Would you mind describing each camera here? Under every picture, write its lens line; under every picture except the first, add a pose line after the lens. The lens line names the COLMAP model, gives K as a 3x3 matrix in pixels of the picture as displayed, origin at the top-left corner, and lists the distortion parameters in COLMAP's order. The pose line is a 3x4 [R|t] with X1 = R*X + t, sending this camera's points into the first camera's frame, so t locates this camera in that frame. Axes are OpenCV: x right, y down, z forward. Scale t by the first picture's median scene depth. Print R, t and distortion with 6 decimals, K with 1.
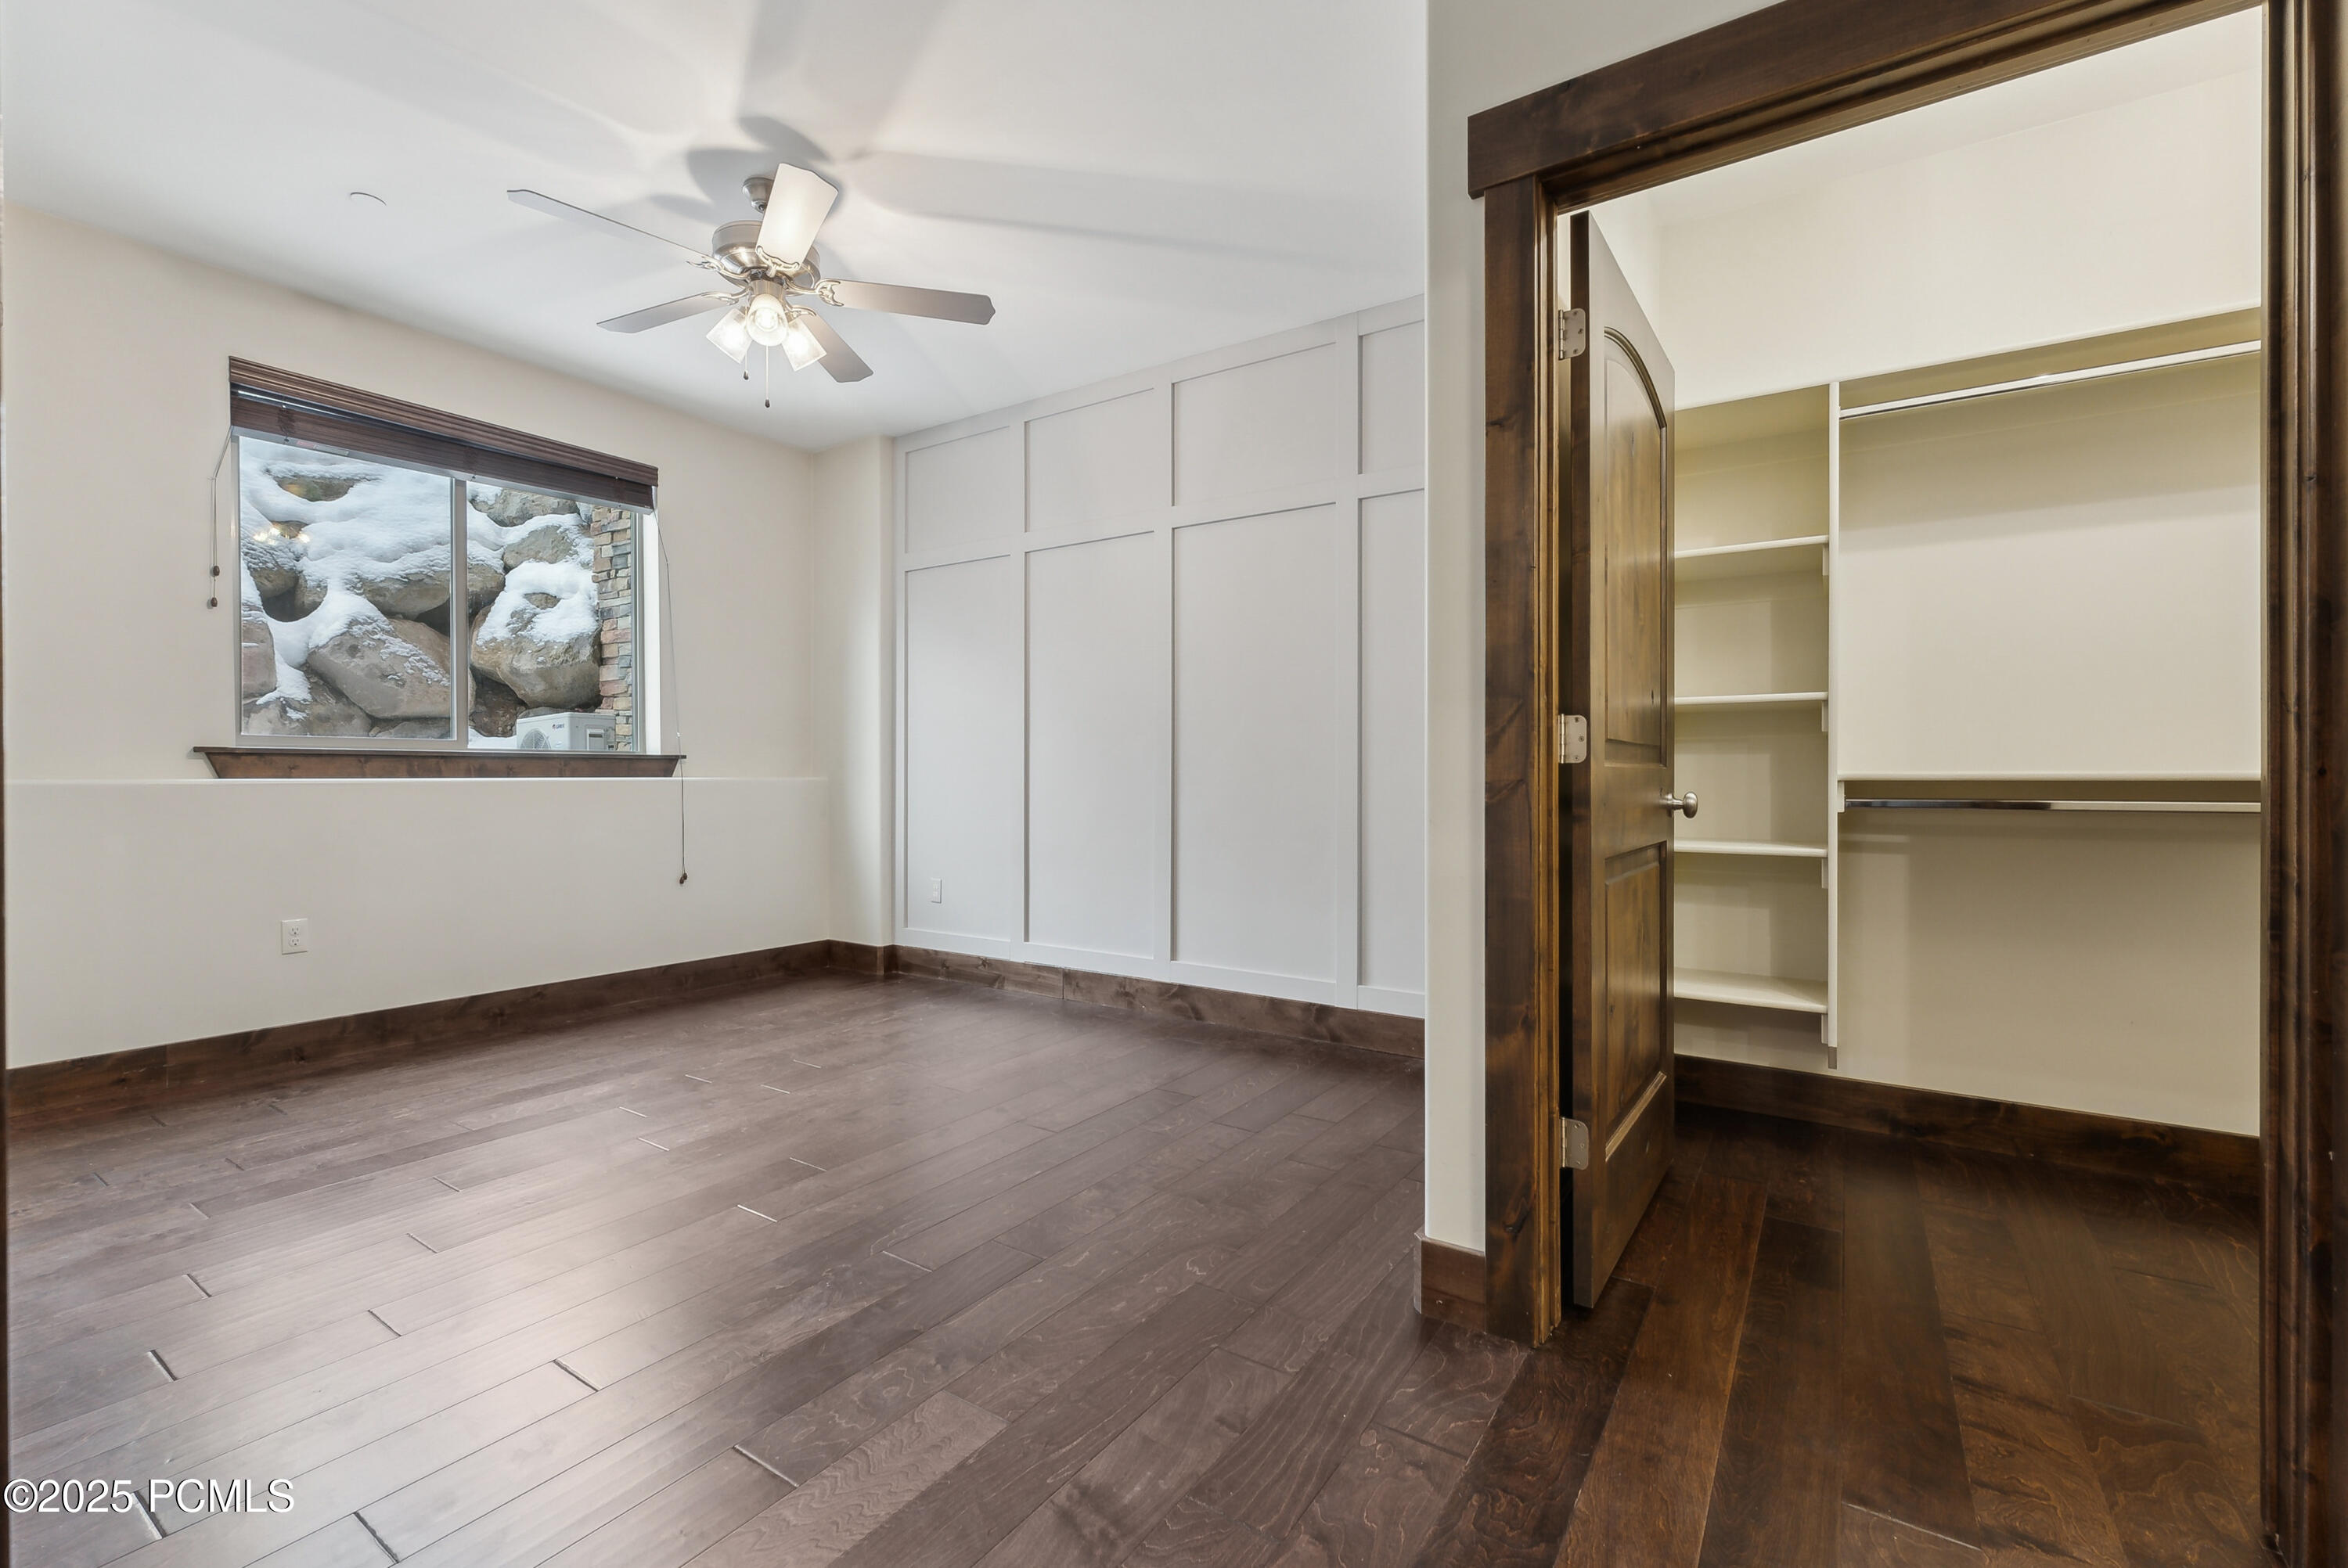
lens RADIAL K [[1006.0, 0, 1184.8], [0, 1006.0, 775.4], [0, 0, 1]] dist [-0.007873, 0.002380]
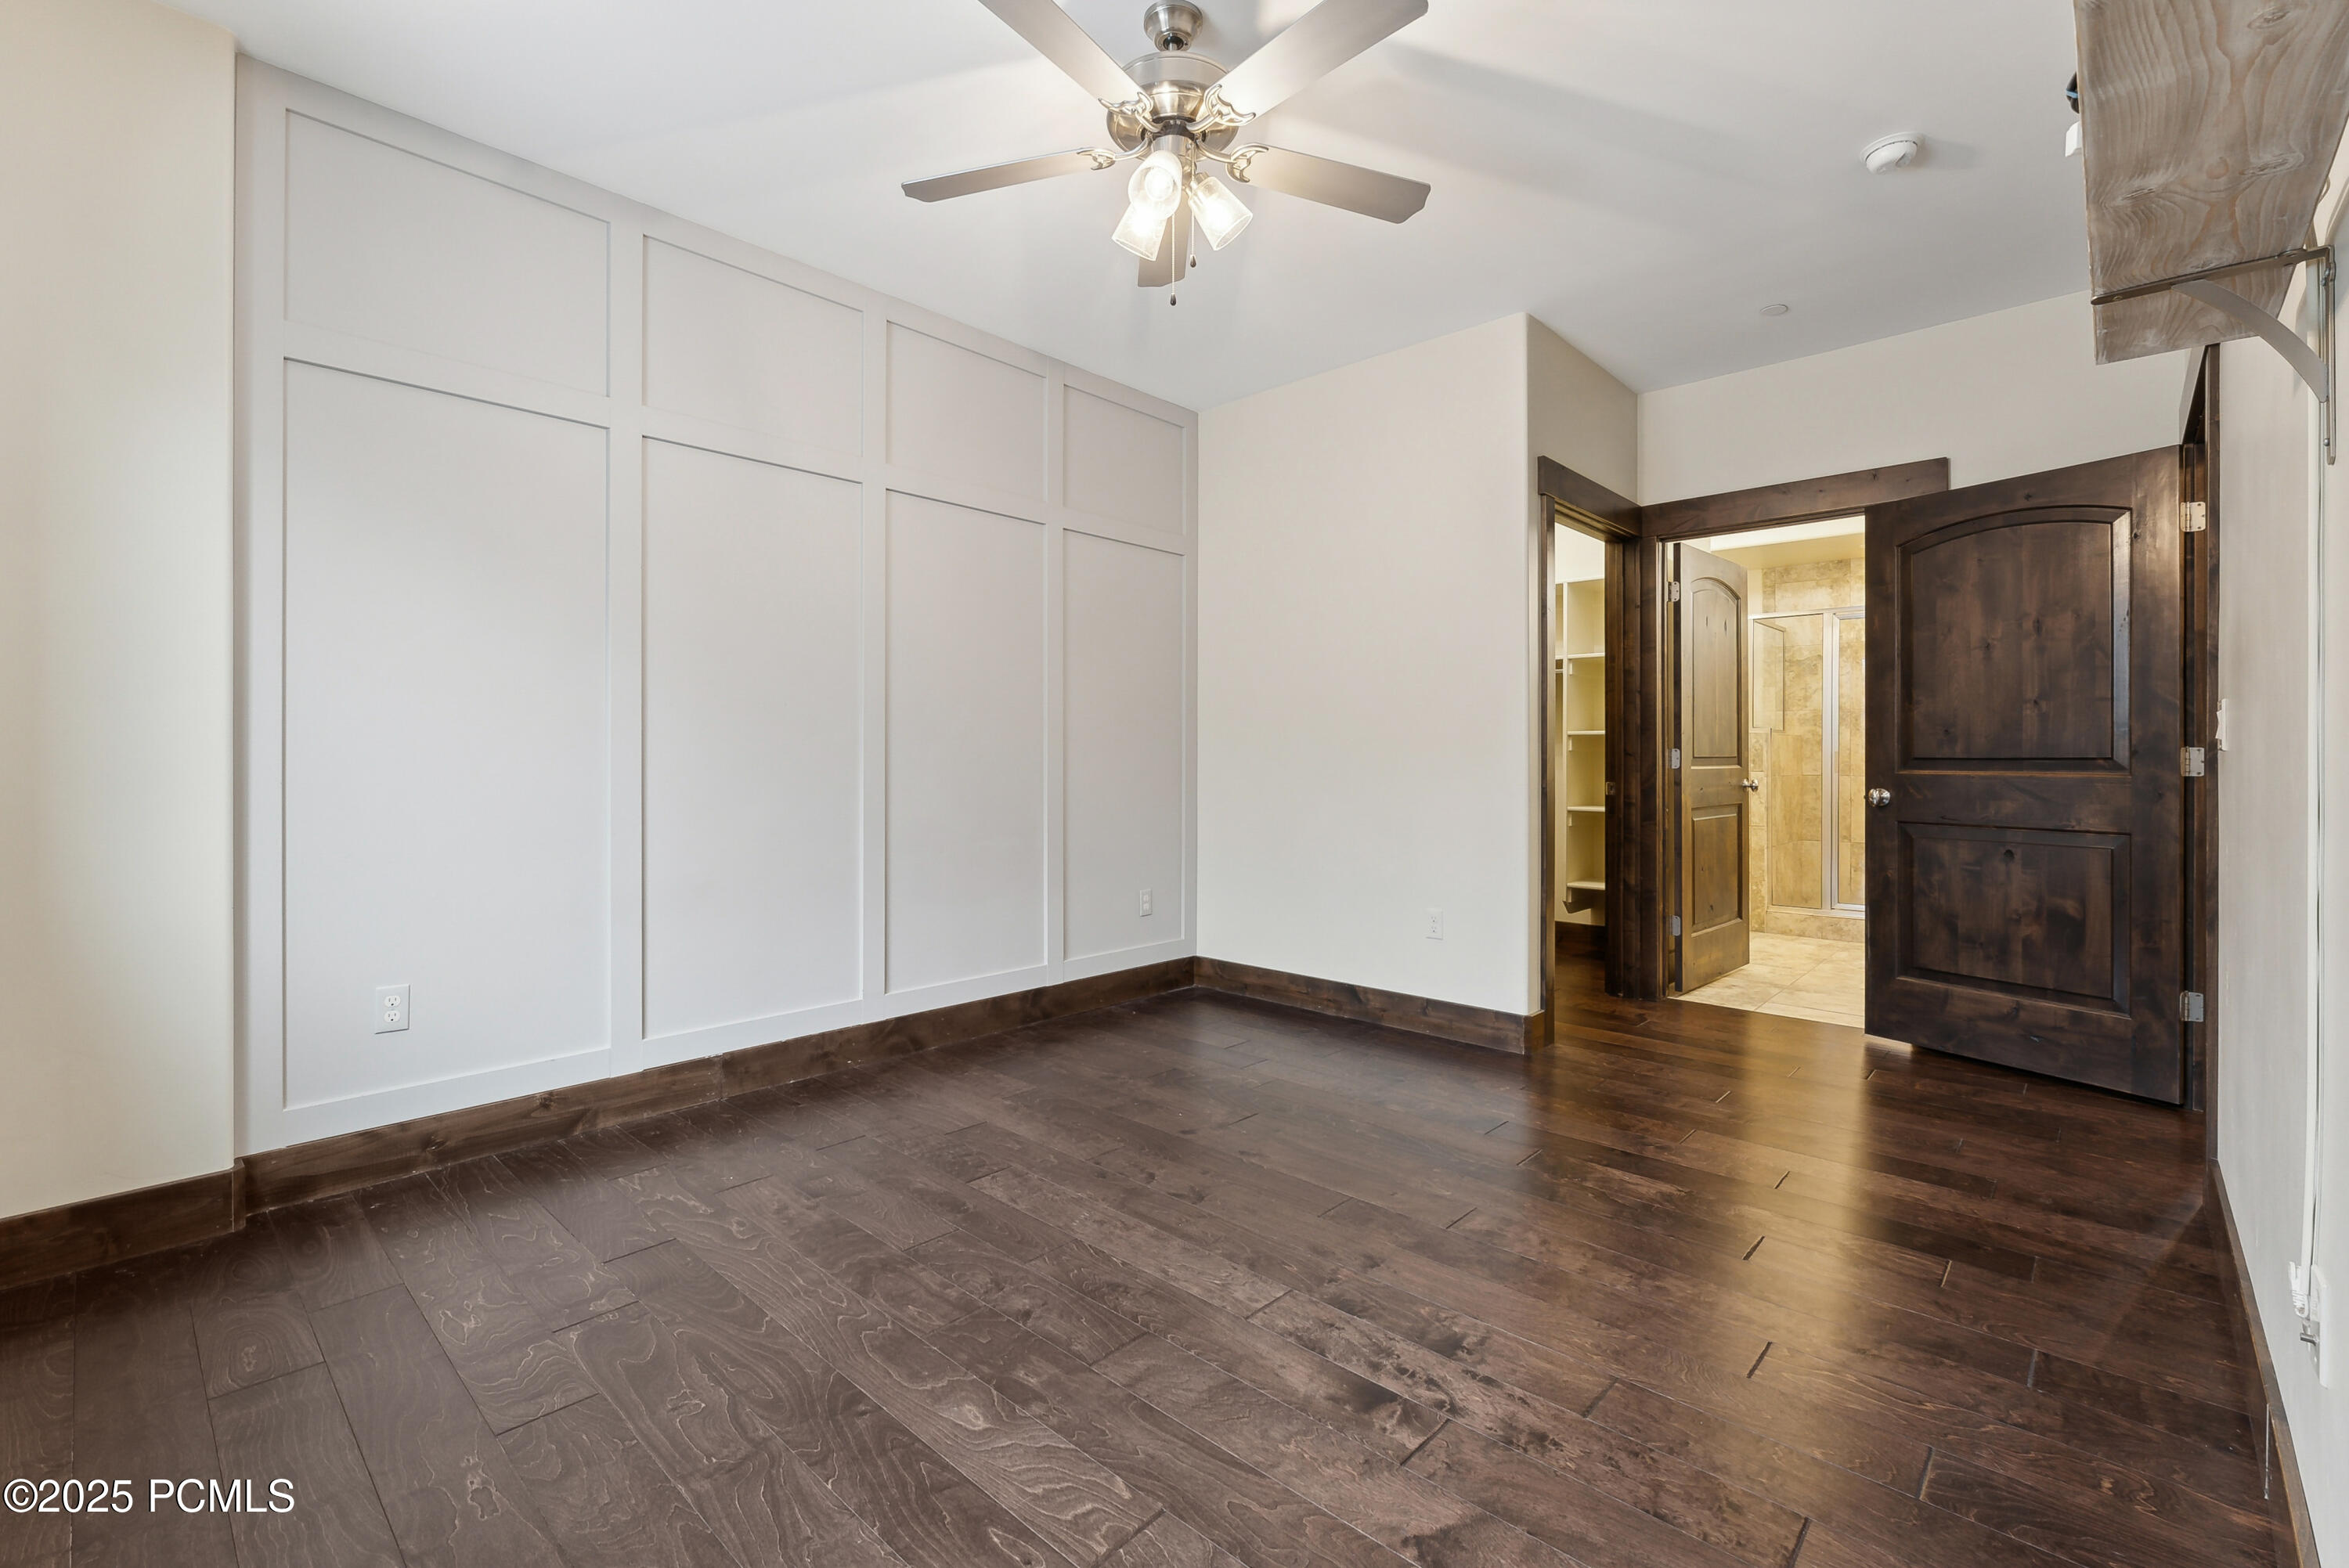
lens RADIAL K [[1008.8, 0, 1165.2], [0, 1008.8, 764.8], [0, 0, 1]] dist [-0.004424, 0.001993]
pose [[0.171345, -0.008076, 0.985178, -1.074158], [-0.000759, 0.999965, 0.008329, -0.025107], [-0.985211, -0.002174, 0.171332, 0.809296]]
